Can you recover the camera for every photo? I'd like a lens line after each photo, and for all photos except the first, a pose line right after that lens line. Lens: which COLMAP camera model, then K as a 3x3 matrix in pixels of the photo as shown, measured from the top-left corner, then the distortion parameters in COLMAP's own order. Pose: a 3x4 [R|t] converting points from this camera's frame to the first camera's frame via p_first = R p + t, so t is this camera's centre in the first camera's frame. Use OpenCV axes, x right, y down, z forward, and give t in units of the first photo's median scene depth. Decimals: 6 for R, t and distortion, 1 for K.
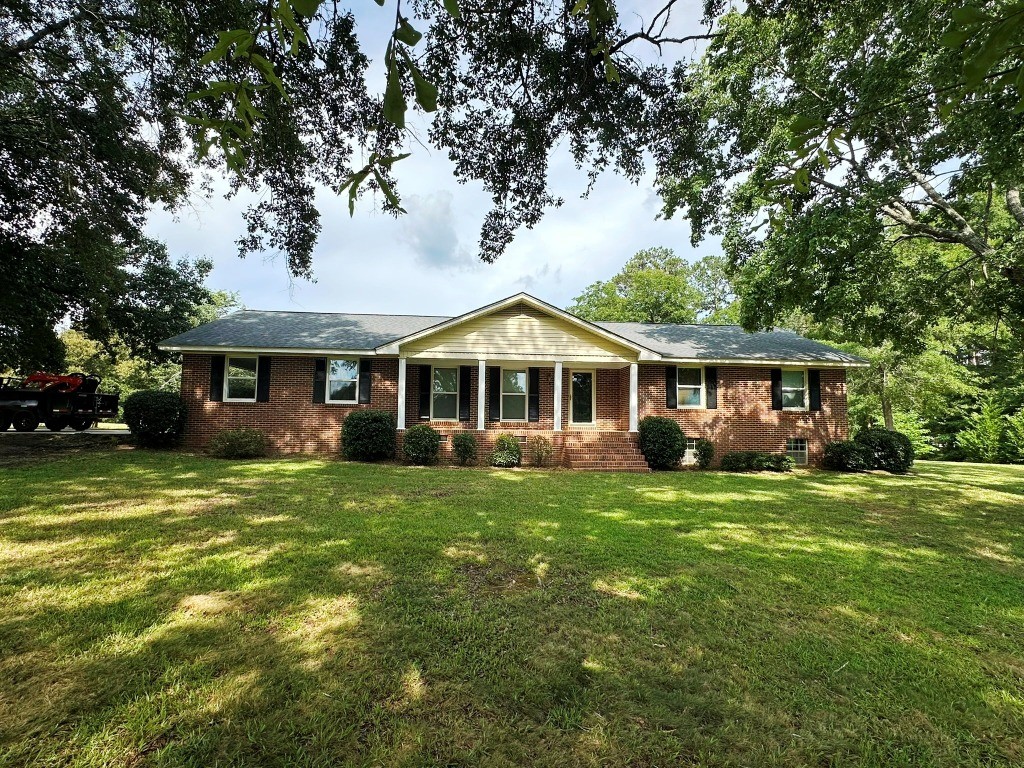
lens RADIAL K [[535.7, 0, 508.4], [0, 535.7, 383.9], [0, 0, 1]] dist [0.002576, -0.000061]
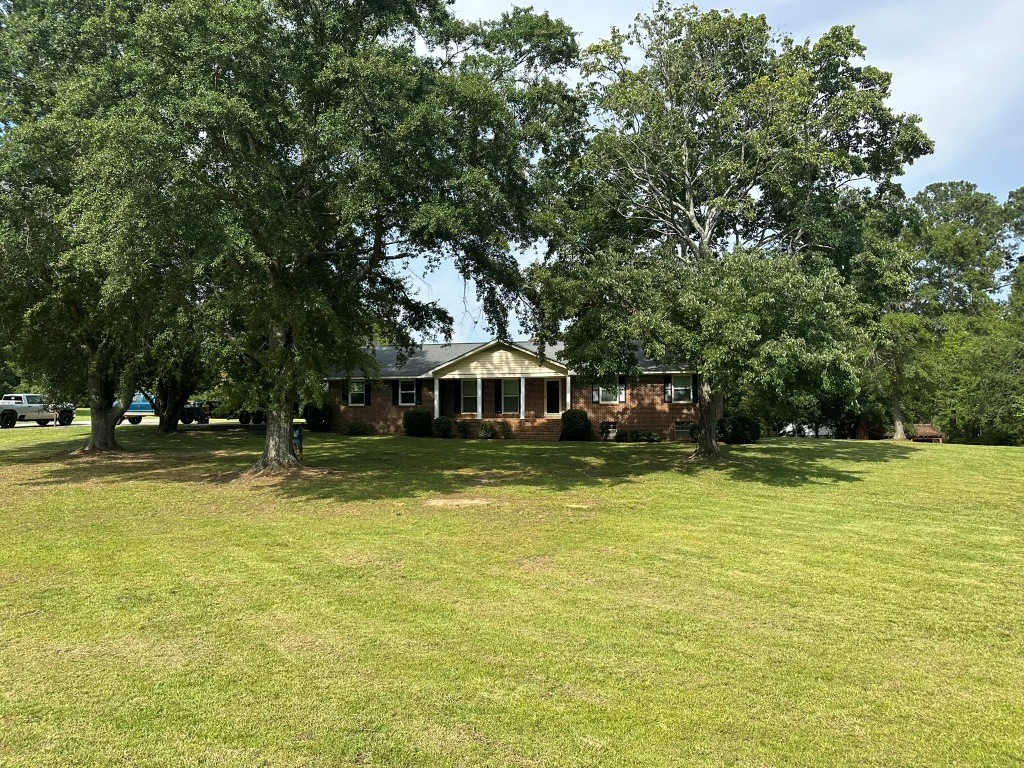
lens RADIAL K [[762.6, 0, 513.9], [0, 762.6, 384.2], [0, 0, 1]] dist [-0.005477, -0.000139]
pose [[0.942566, -0.031149, -0.332566, 0.862835], [0.042713, 0.998708, 0.027514, -0.086540], [0.331279, -0.040139, 0.942679, -1.264470]]
